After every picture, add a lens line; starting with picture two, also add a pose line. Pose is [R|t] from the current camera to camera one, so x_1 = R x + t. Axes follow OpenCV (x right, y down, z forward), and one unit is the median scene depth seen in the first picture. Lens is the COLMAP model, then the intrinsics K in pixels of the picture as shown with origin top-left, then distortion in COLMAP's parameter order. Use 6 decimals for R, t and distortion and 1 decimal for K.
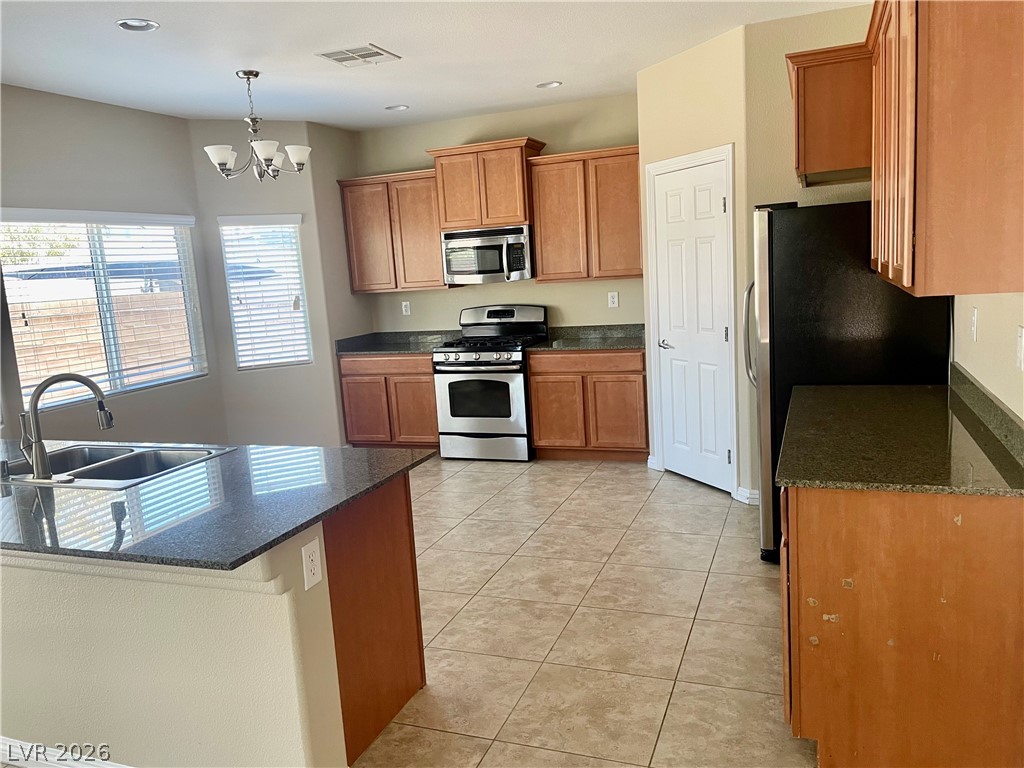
lens RADIAL K [[775.5, 0, 503.7], [0, 775.5, 392.7], [0, 0, 1]] dist [0.075450, -0.096937]
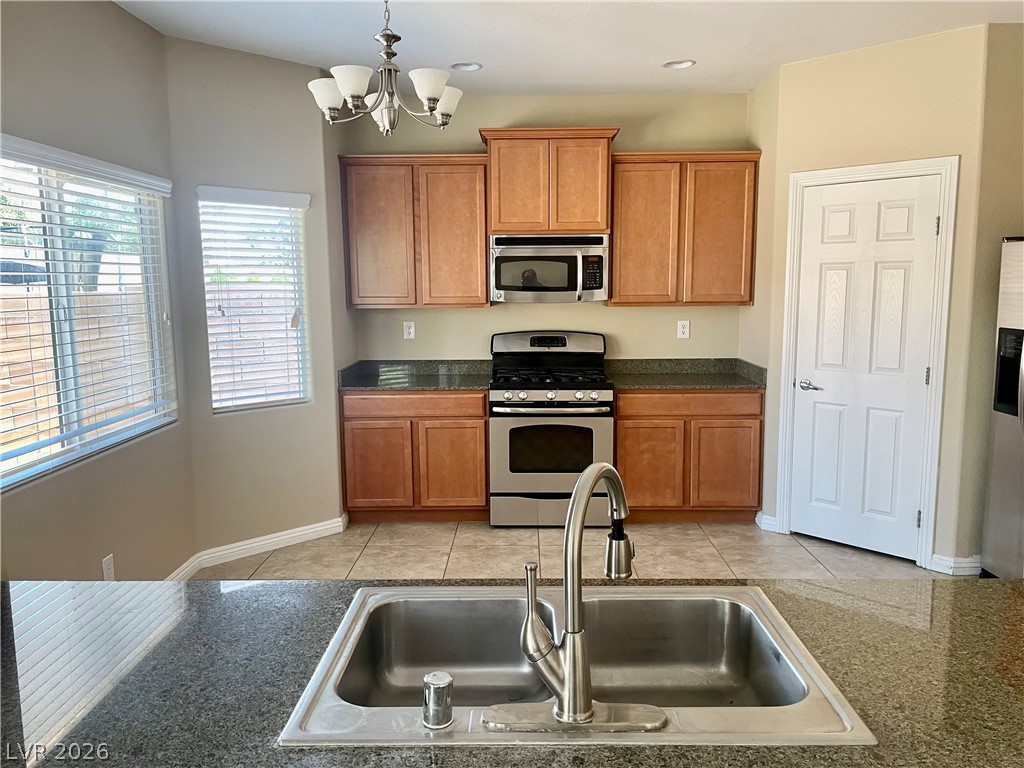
lens RADIAL K [[775.5, 0, 520.1], [0, 775.5, 386.7], [0, 0, 1]] dist [0.075450, -0.096937]
pose [[0.933777, 0.009938, 0.357716, -0.345522], [0.004607, 0.999198, -0.039786, -0.024462], [-0.357825, 0.038799, 0.932982, 0.280607]]
